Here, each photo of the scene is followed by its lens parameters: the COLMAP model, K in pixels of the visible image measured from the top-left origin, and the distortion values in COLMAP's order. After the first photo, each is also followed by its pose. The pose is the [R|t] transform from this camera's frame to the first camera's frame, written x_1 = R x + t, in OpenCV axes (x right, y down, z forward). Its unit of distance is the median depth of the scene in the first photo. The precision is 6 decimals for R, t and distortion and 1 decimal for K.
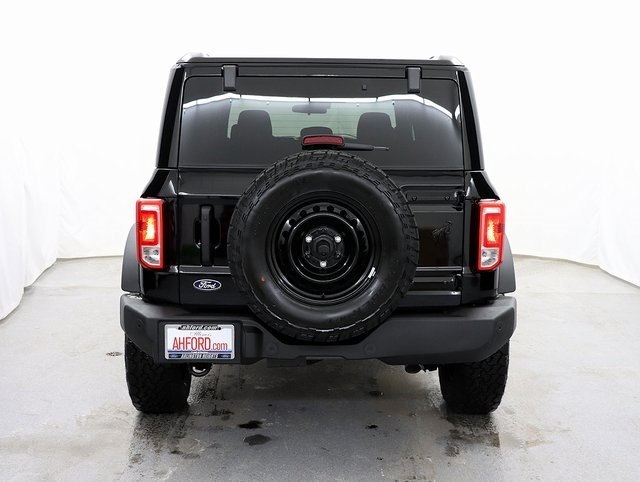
lens RADIAL K [[885.5, 0, 320.0], [0, 885.5, 241.0], [0, 0, 1]] dist [0.004156, 0.012694]
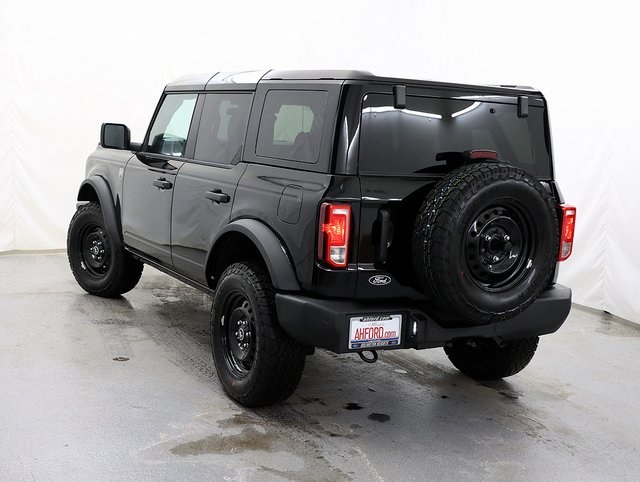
lens RADIAL K [[914.2, 0, 320.0], [0, 914.2, 241.0], [0, 0, 1]] dist [-0.020883, 0.049297]
pose [[0.877115, -0.018941, 0.479907, -0.748005], [0.015360, 0.999817, 0.011388, -0.014175], [-0.480035, -0.002618, 0.877245, 0.024242]]
